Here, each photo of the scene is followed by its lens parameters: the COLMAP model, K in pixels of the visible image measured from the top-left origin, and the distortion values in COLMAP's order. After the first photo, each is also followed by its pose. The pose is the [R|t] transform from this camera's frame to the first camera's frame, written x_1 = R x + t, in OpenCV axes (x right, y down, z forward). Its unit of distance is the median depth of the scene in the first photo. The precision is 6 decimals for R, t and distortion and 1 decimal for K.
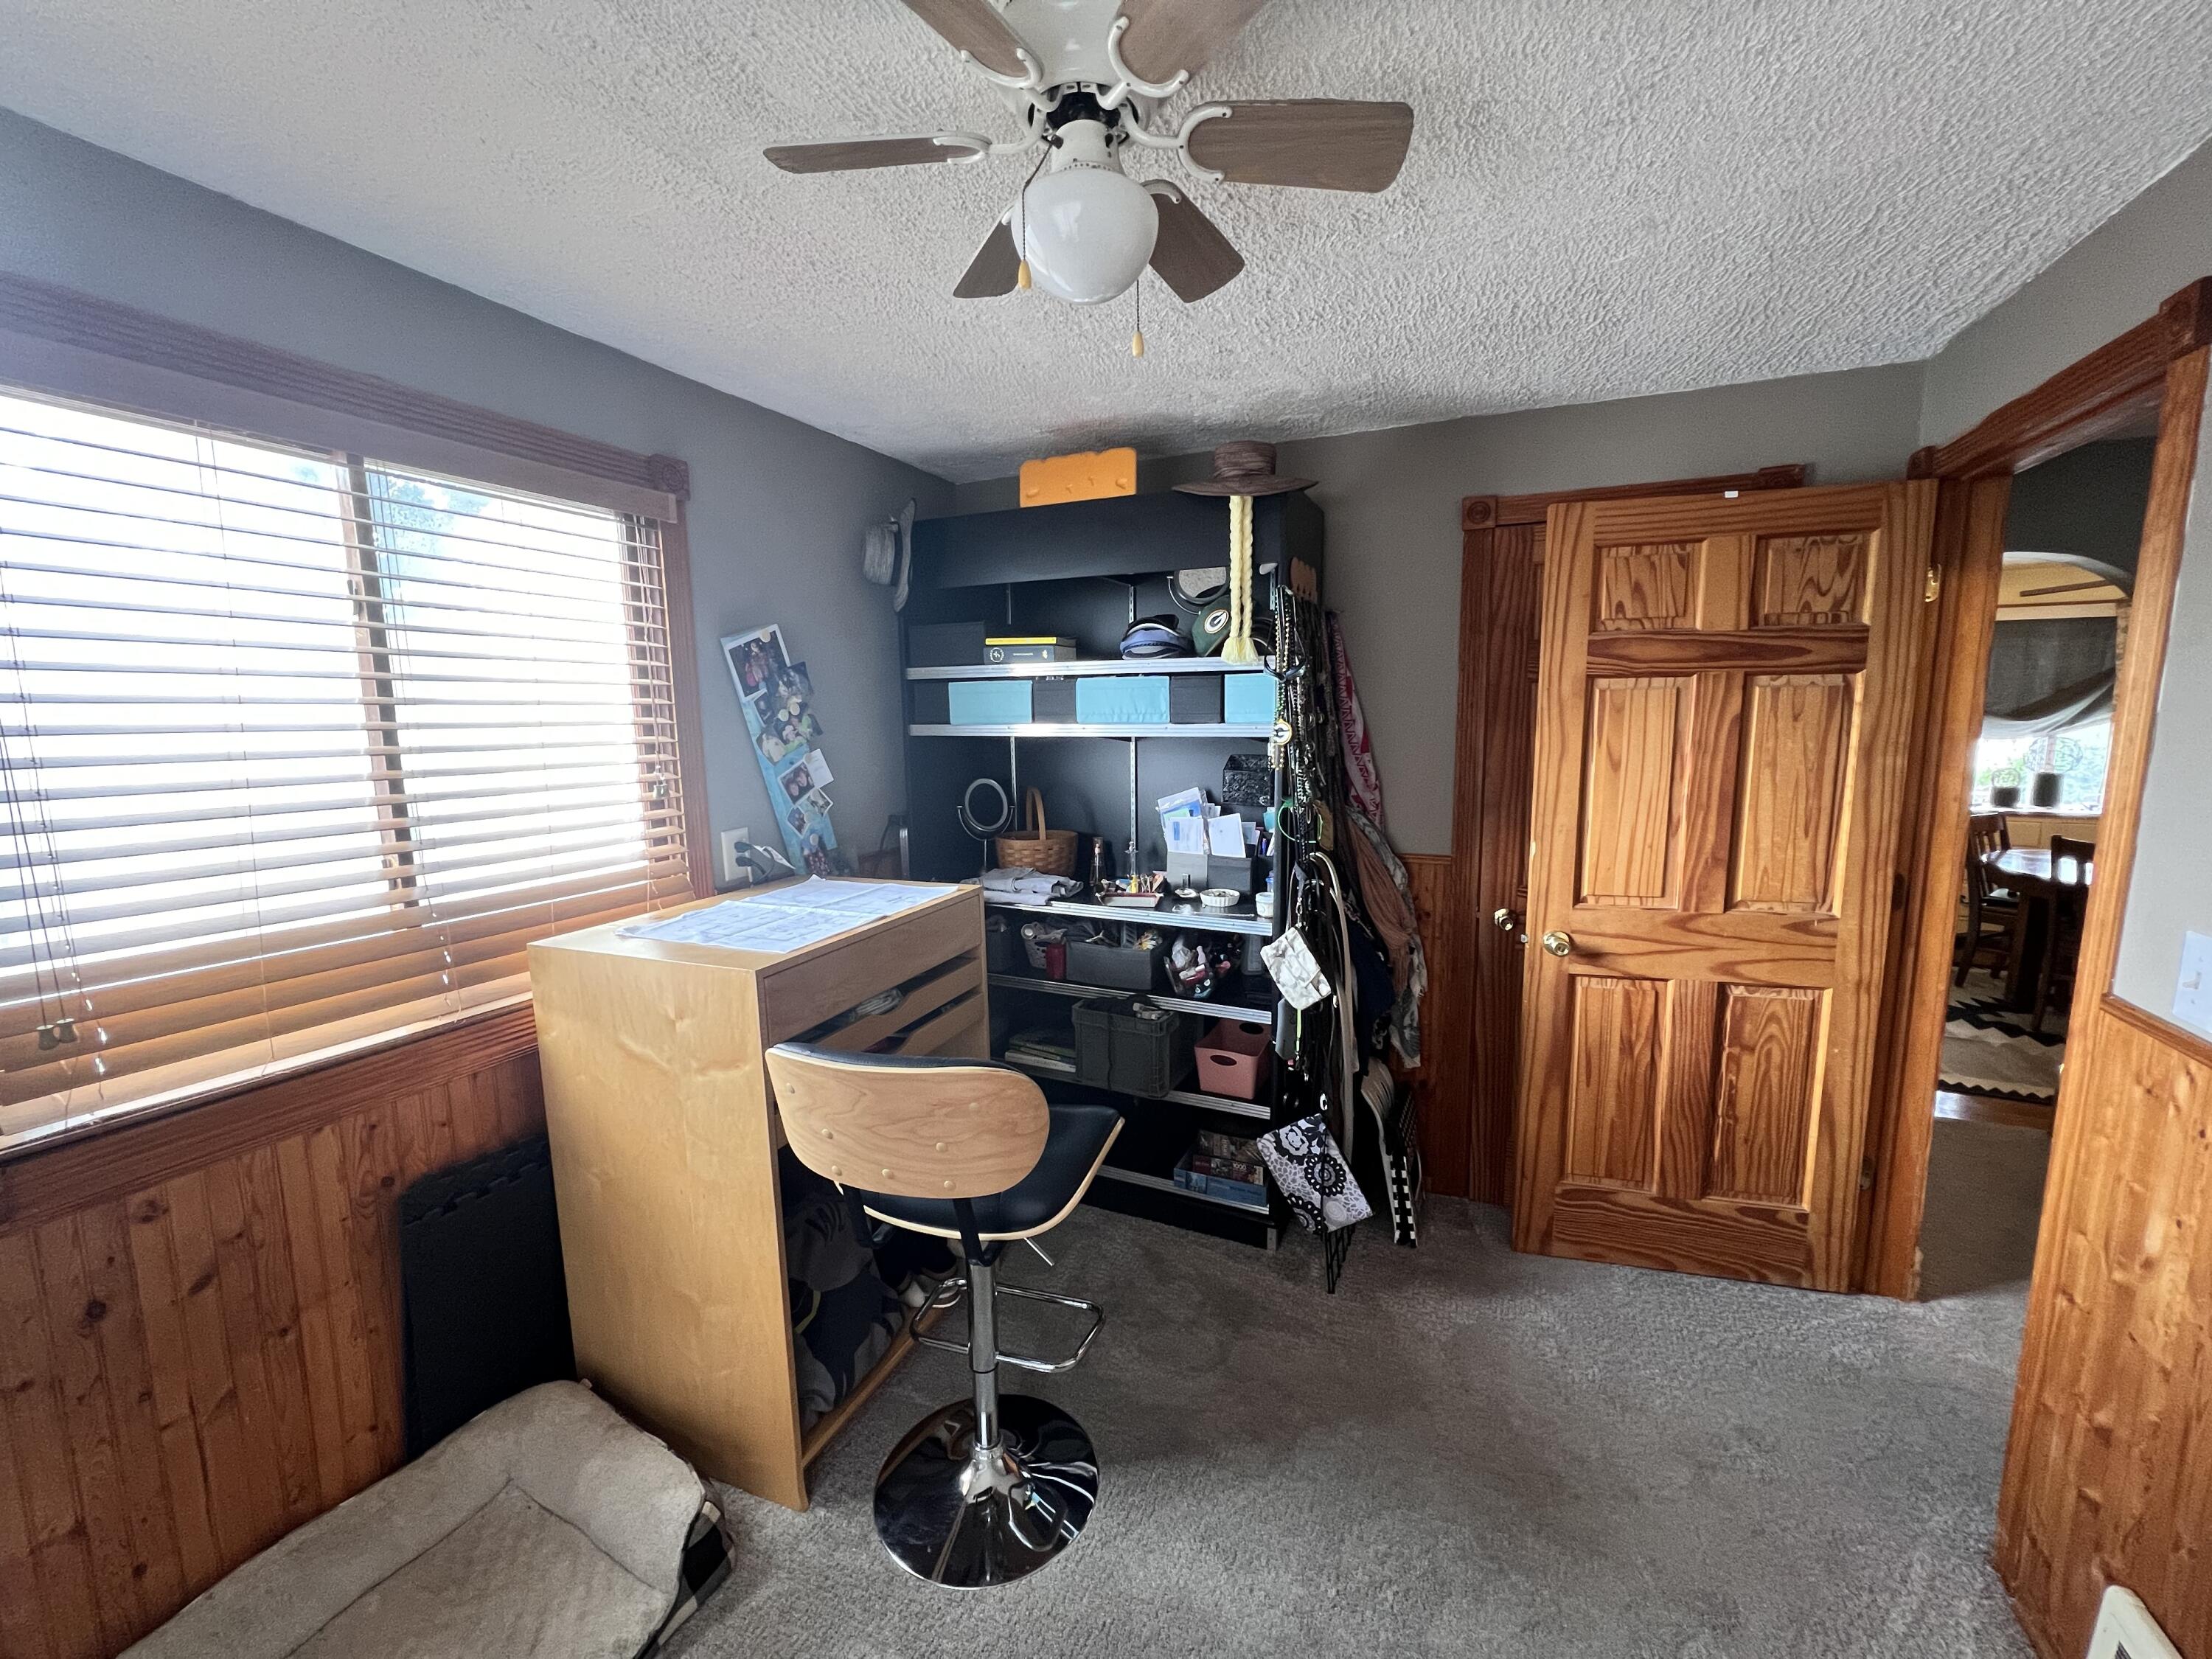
lens RADIAL K [[876.1, 0, 1099.9], [0, 876.1, 831.8], [0, 0, 1]] dist [0.001991, 0.000053]
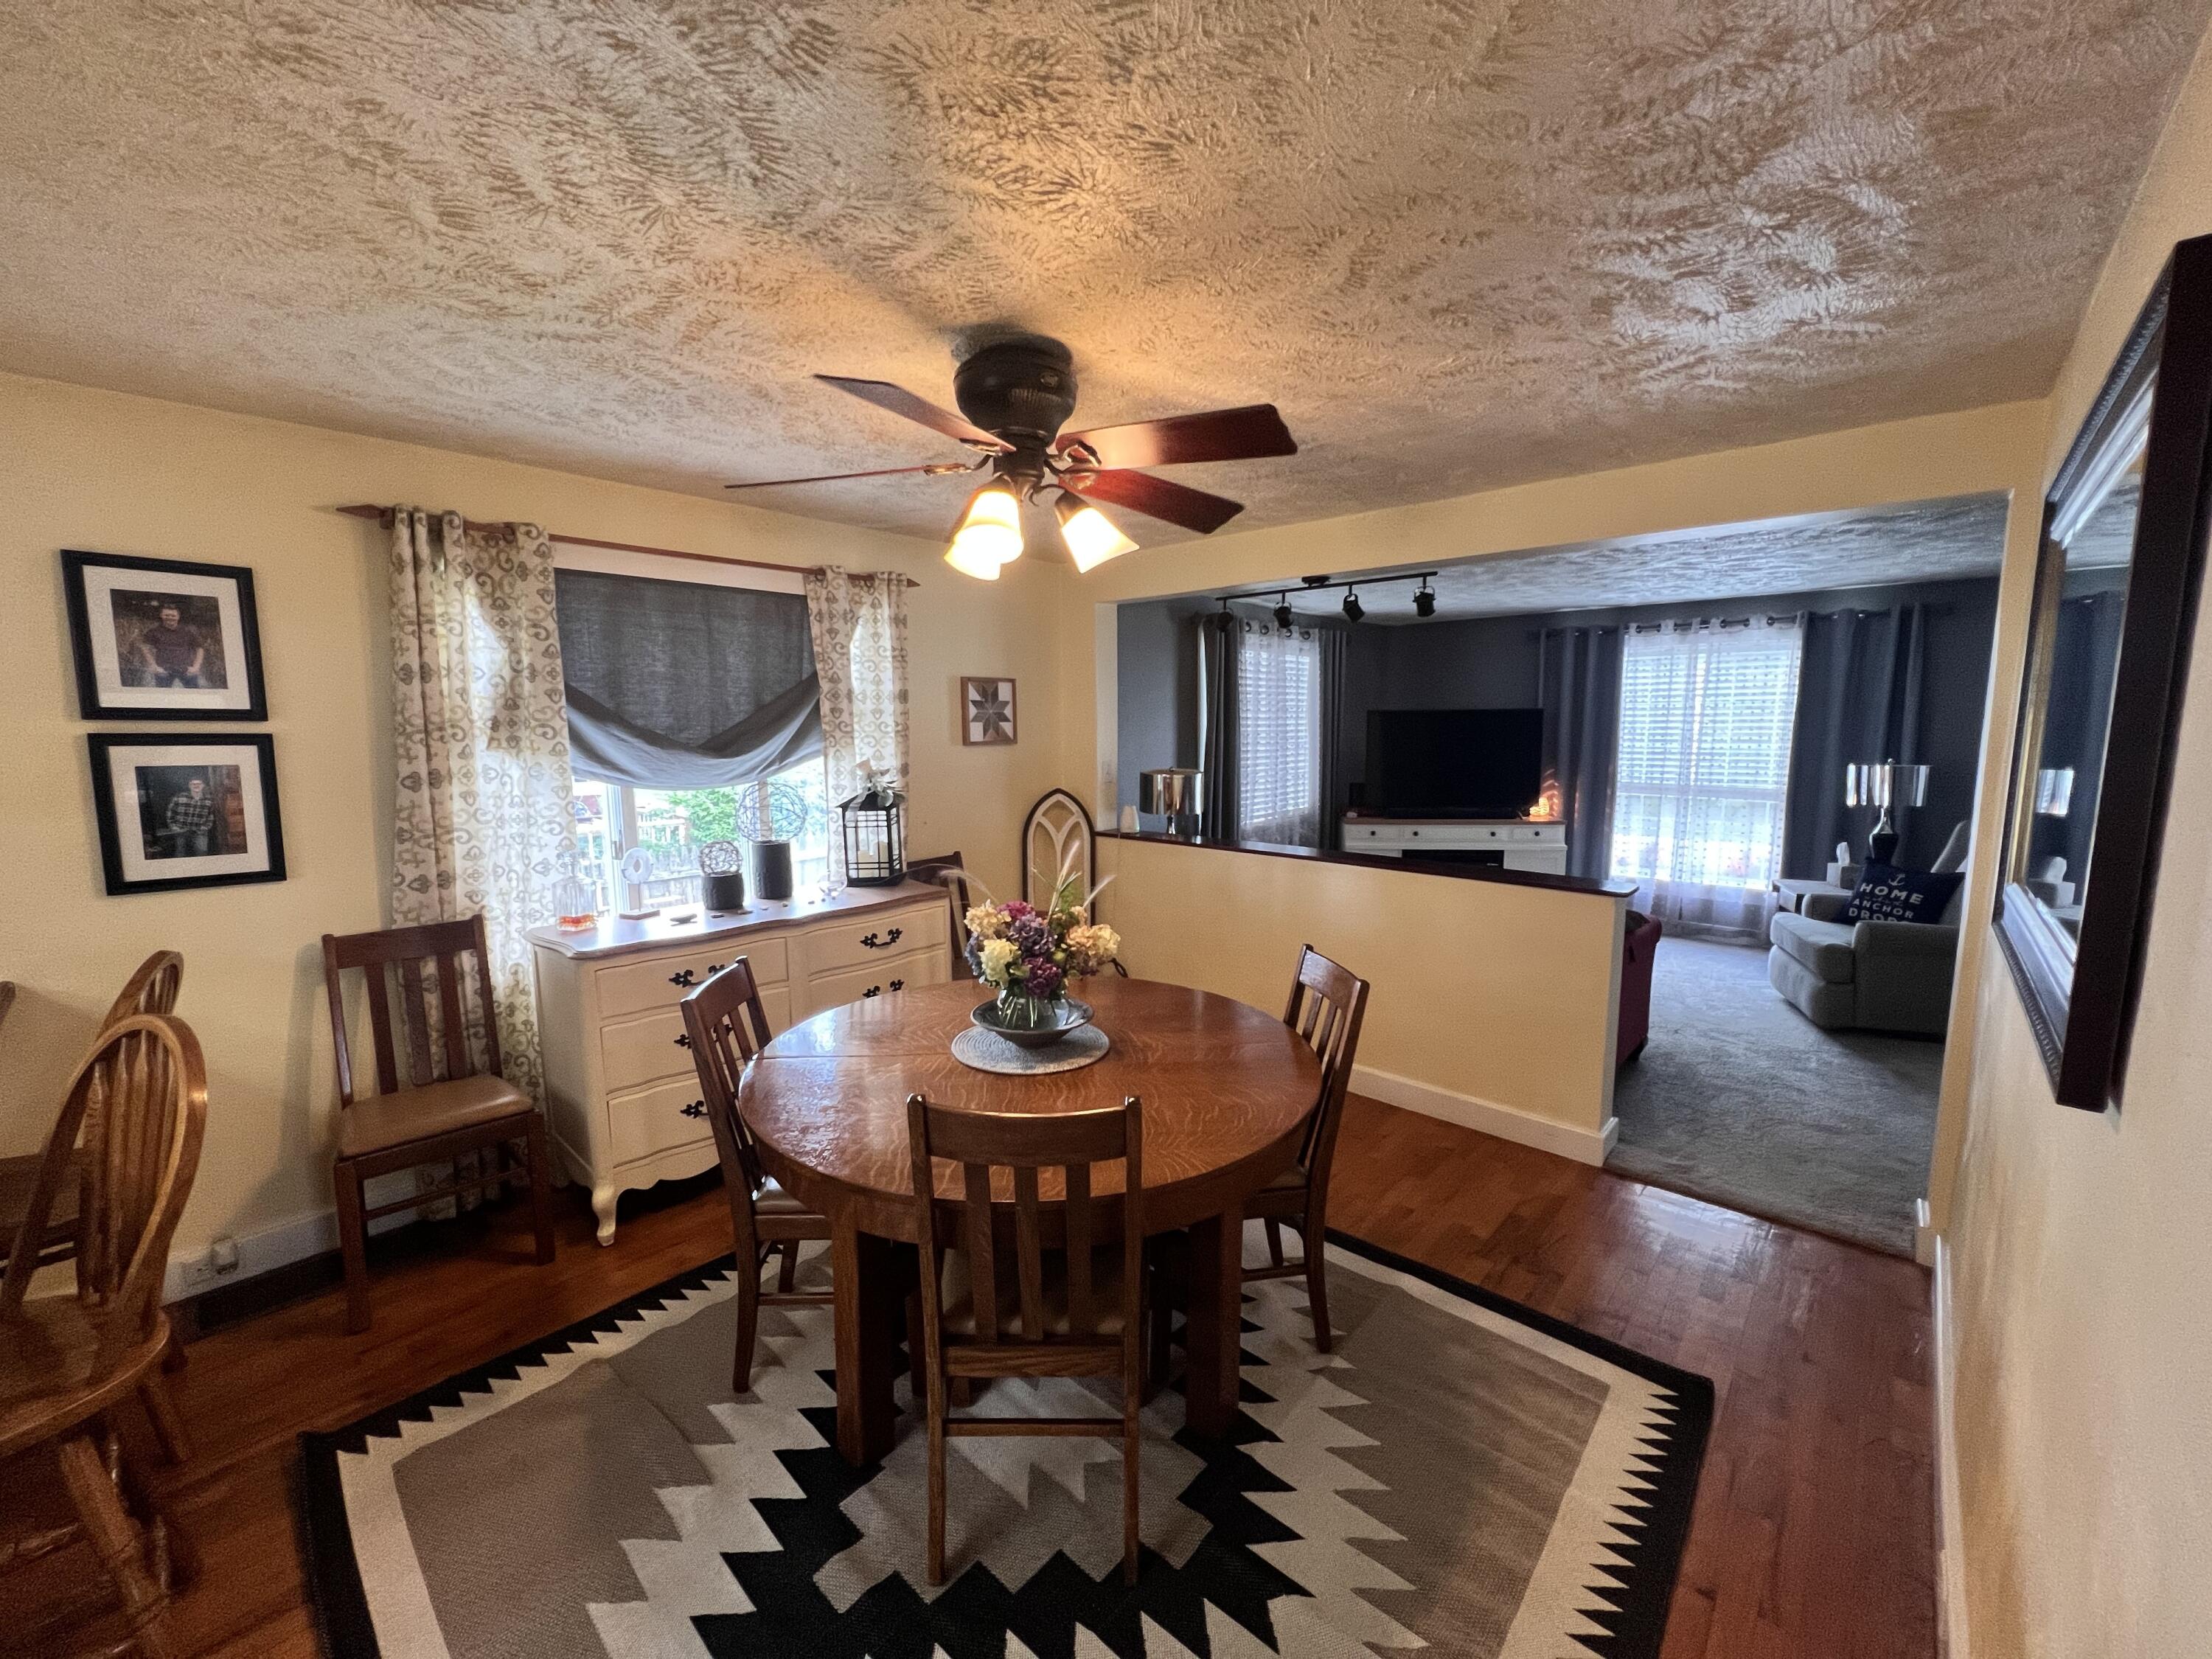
lens RADIAL K [[876.1, 0, 1107.9], [0, 876.1, 824.9], [0, 0, 1]] dist [0.001991, 0.000053]
pose [[0.300476, -0.107614, 0.947699, 0.587062], [0.130199, 0.988941, 0.071017, -0.093099], [-0.944861, 0.102051, 0.311164, 0.598885]]
